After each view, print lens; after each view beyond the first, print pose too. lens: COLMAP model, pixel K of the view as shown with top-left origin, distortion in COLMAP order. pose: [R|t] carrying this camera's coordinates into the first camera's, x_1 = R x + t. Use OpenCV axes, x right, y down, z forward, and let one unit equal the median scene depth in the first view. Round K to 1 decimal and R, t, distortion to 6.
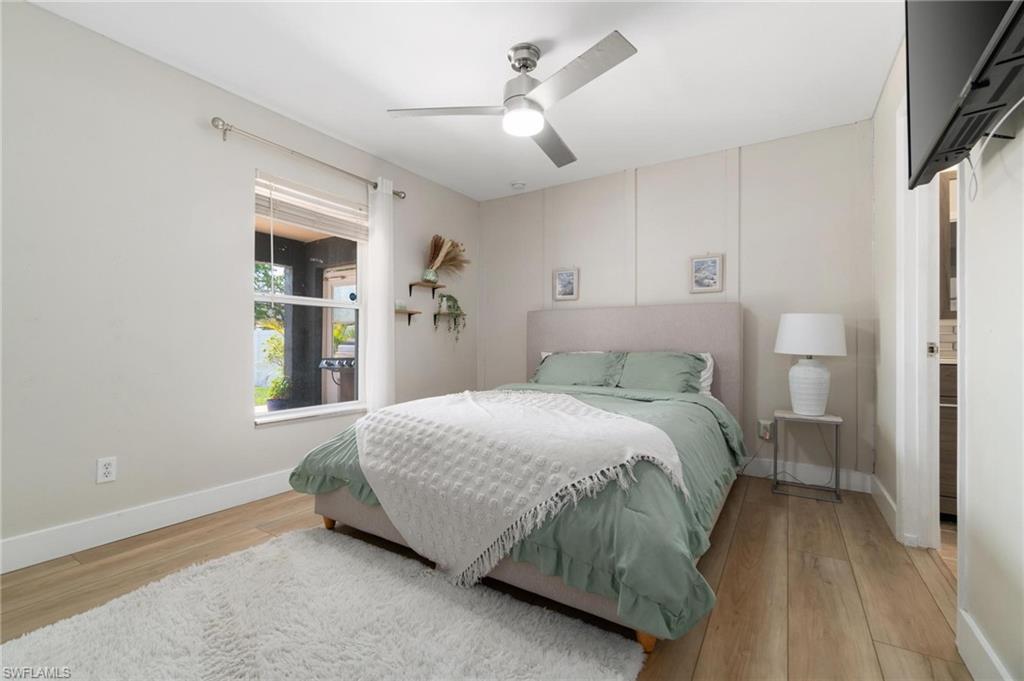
lens RADIAL K [[438.0, 0, 507.8], [0, 438.0, 338.7], [0, 0, 1]] dist [-0.000349, 0.000329]
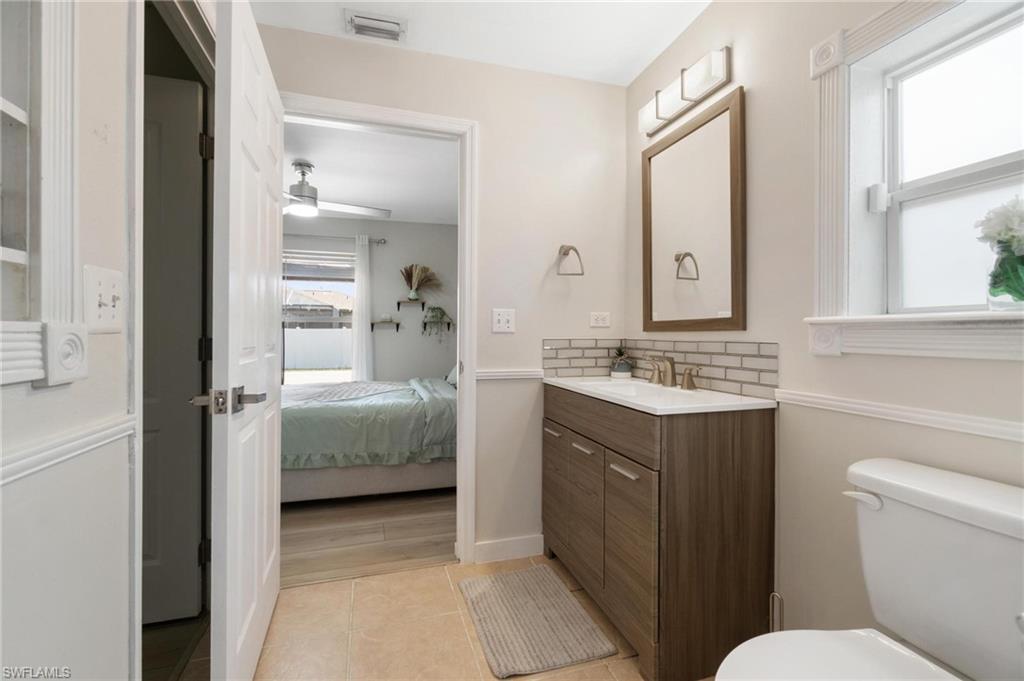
lens RADIAL K [[438.0, 0, 507.8], [0, 438.0, 338.7], [0, 0, 1]] dist [-0.000349, 0.000329]
pose [[0.751936, -0.002381, -0.659232, 0.947246], [0.009362, 0.999931, 0.007067, -0.016072], [0.659169, -0.011486, 0.751907, 0.186711]]
